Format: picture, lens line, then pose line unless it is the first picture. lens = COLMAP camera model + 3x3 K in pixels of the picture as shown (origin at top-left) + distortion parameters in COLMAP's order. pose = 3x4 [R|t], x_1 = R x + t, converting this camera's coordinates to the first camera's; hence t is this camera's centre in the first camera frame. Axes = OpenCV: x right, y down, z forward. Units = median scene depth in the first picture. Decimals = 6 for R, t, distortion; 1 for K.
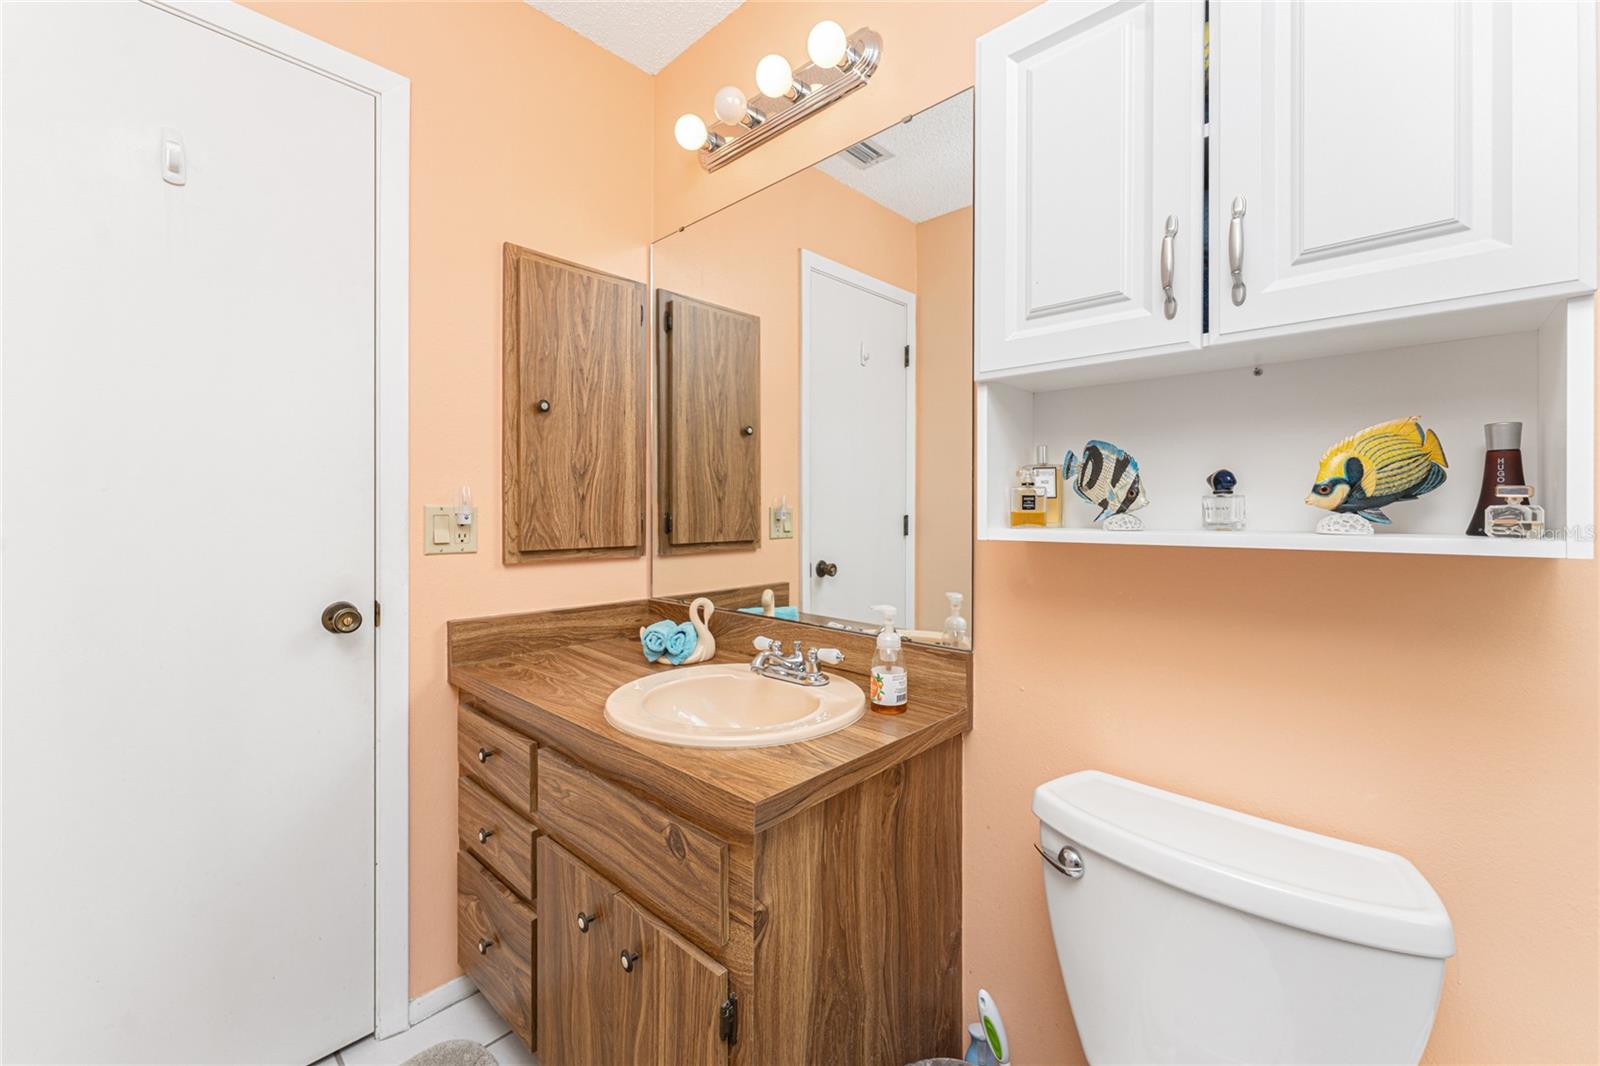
lens RADIAL K [[671.1, 0, 817.9], [0, 671.1, 507.7], [0, 0, 1]] dist [-0.000182, -0.000036]
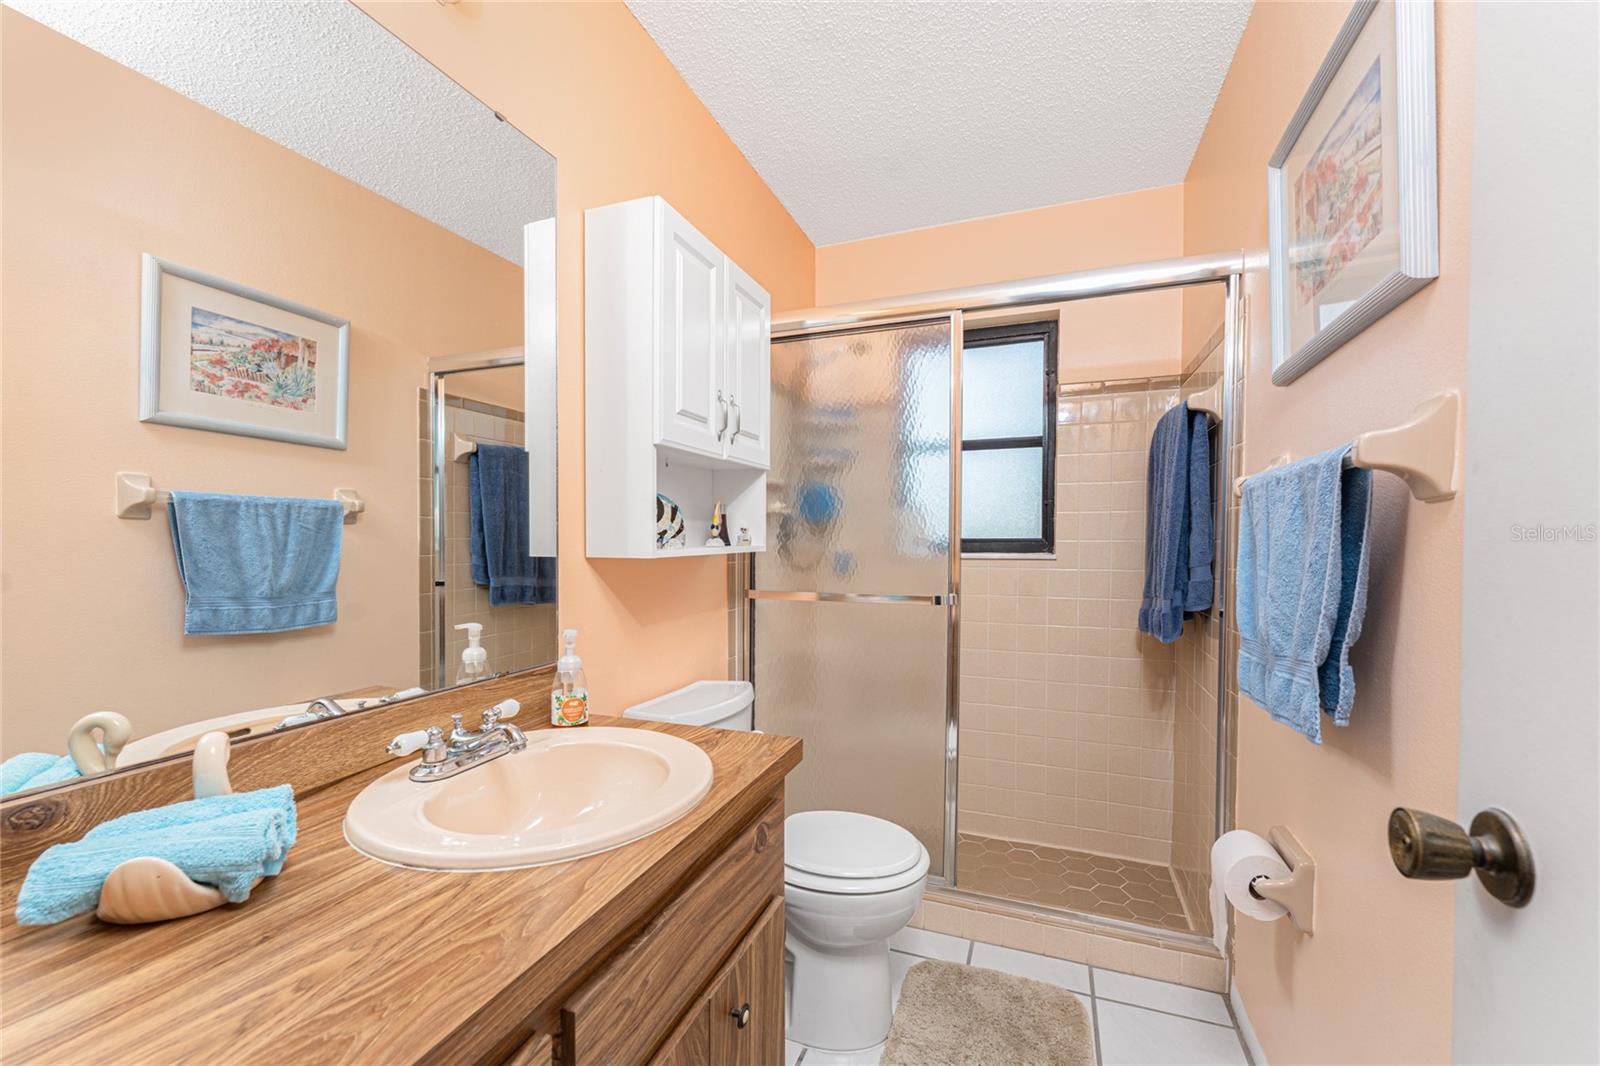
lens RADIAL K [[635.6, 0, 811.3], [0, 635.6, 533.9], [0, 0, 1]] dist [-0.001325, -0.000110]
pose [[-0.384144, -0.003244, 0.923268, -1.173237], [-0.010455, 0.999945, -0.000836, -0.005526], [-0.923214, -0.009974, -0.384156, 1.288926]]
